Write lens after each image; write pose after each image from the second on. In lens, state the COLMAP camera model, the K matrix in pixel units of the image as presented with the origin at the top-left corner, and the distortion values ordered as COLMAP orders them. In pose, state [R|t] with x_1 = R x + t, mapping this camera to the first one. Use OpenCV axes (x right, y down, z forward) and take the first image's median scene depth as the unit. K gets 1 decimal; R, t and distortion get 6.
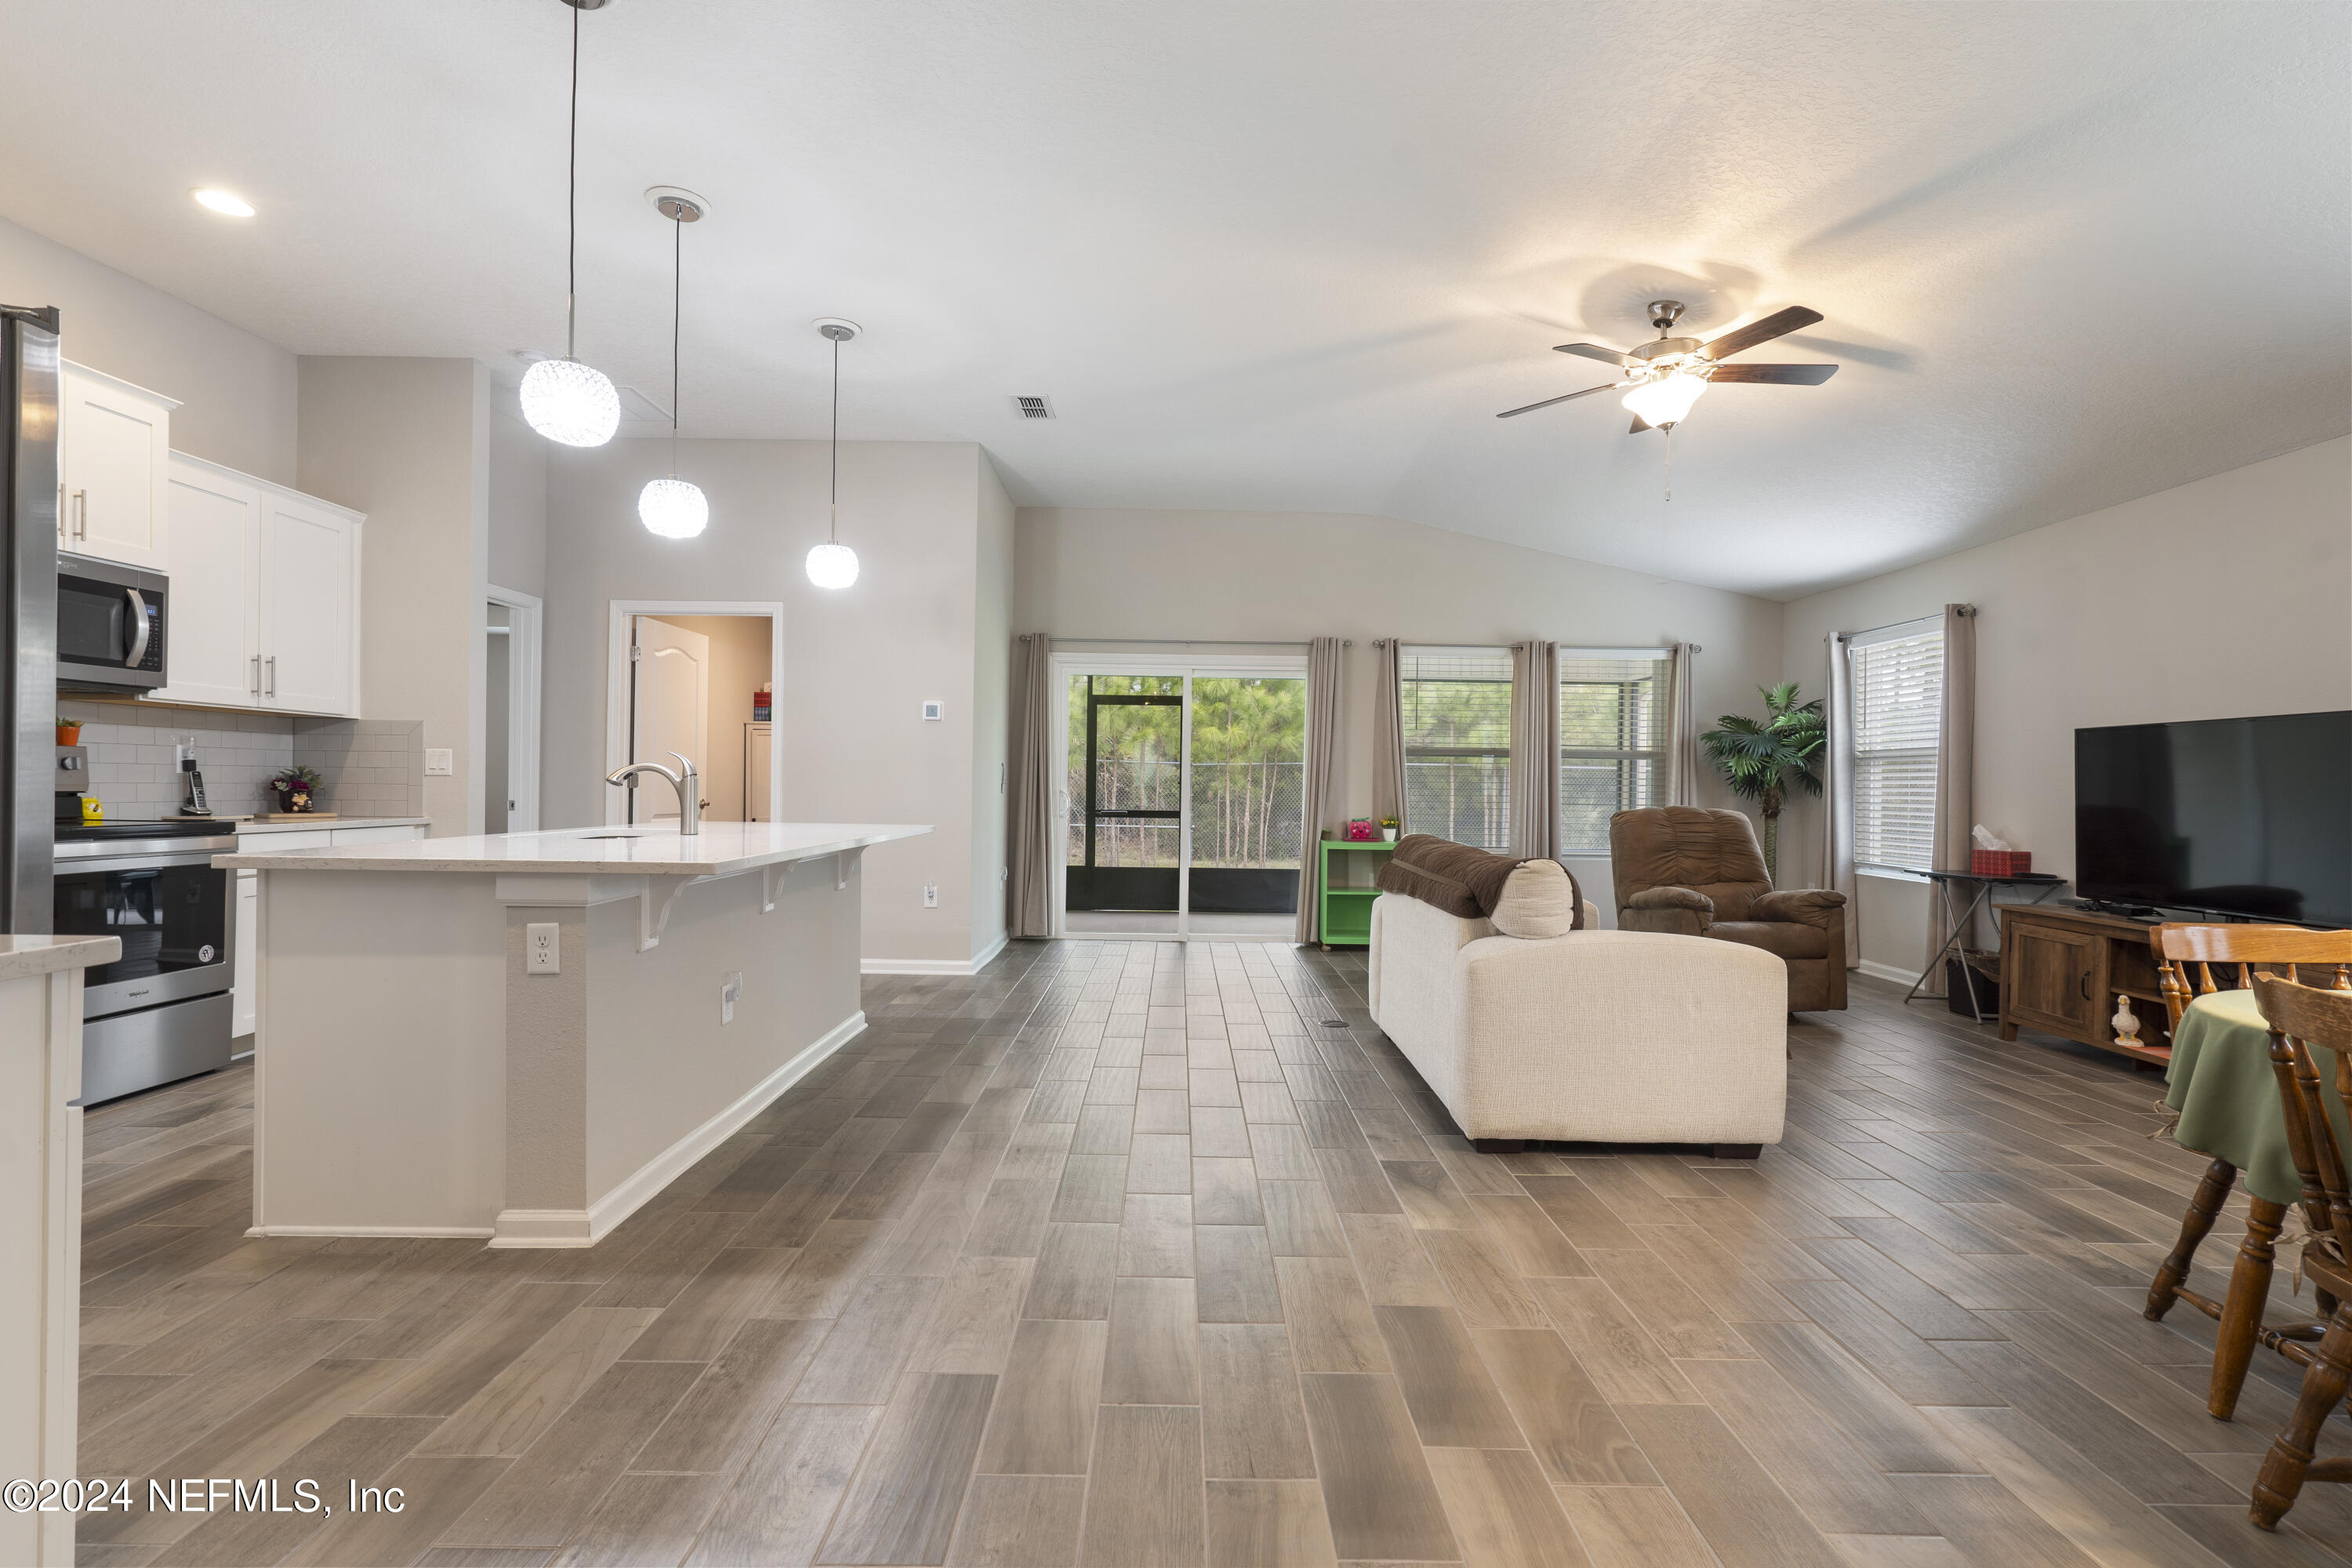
lens RADIAL K [[1072.7, 0, 1177.0], [0, 1072.7, 782.0], [0, 0, 1]] dist [0.001815, -0.000980]
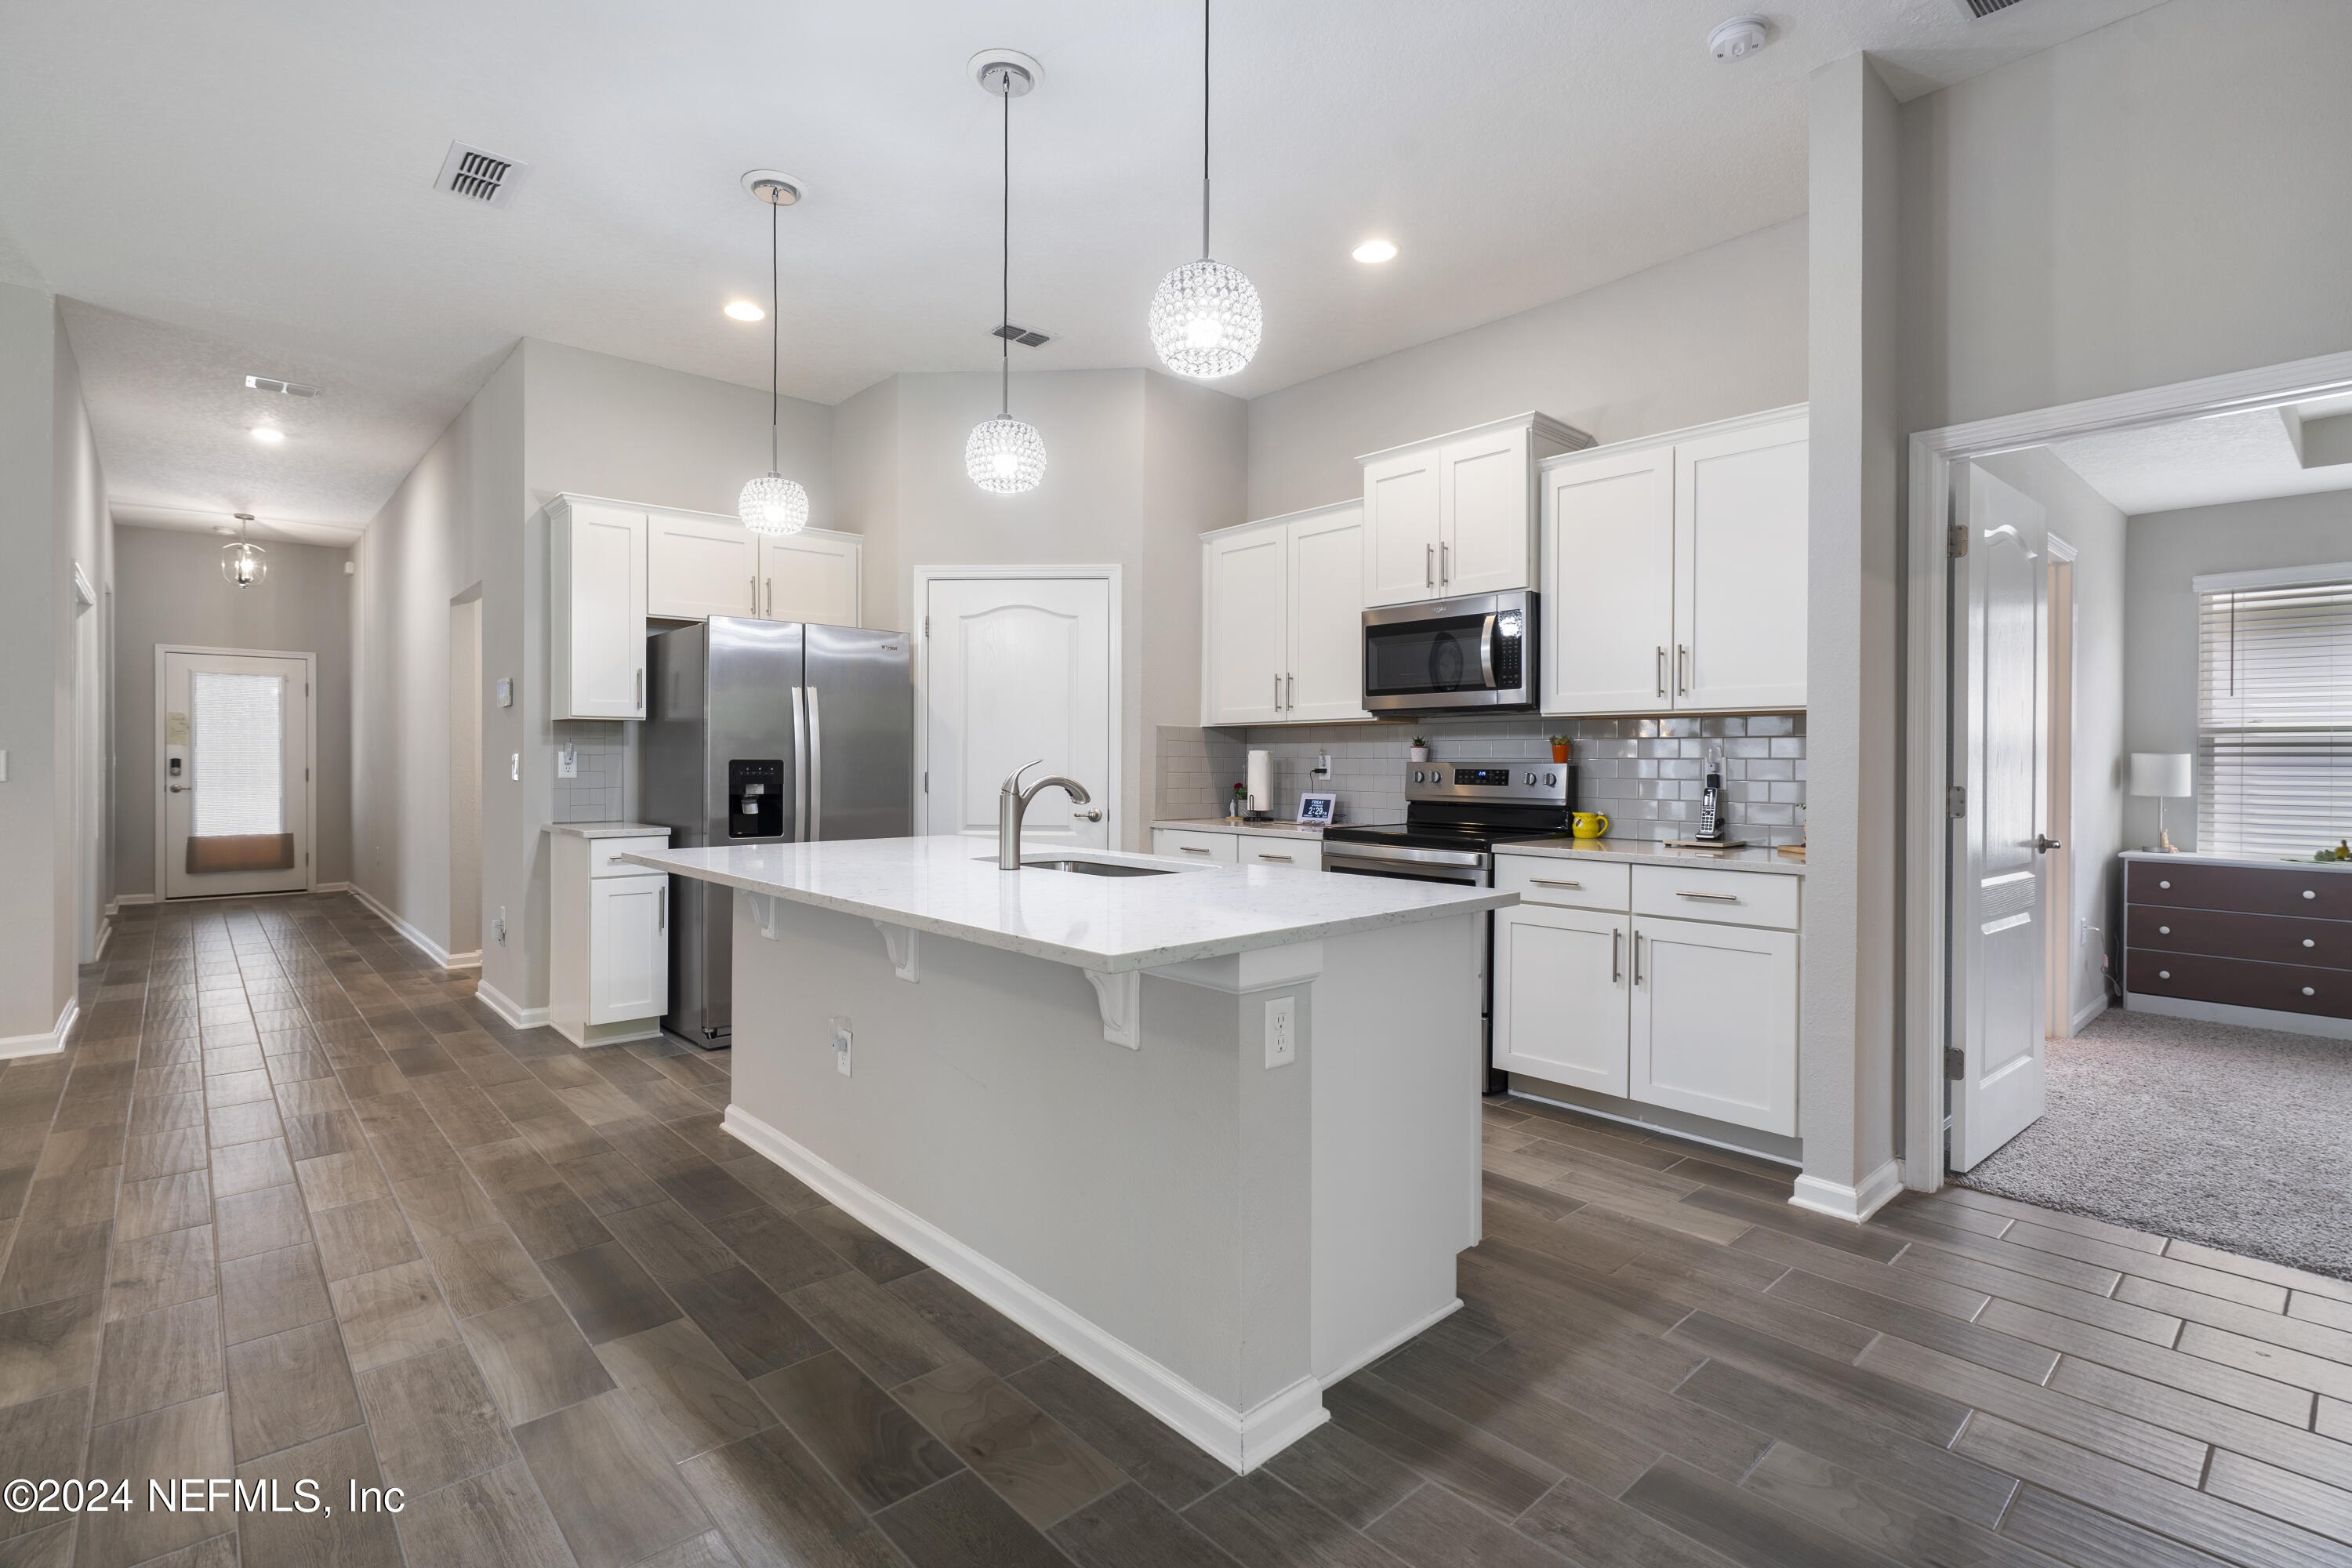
lens RADIAL K [[1072.7, 0, 1166.1], [0, 1072.7, 774.1], [0, 0, 1]] dist [0.001815, -0.000980]
pose [[-0.737509, -0.004830, -0.675320, -0.025824], [-0.007711, 0.999969, 0.001269, -0.030397], [0.675293, 0.006143, -0.737524, 2.211944]]
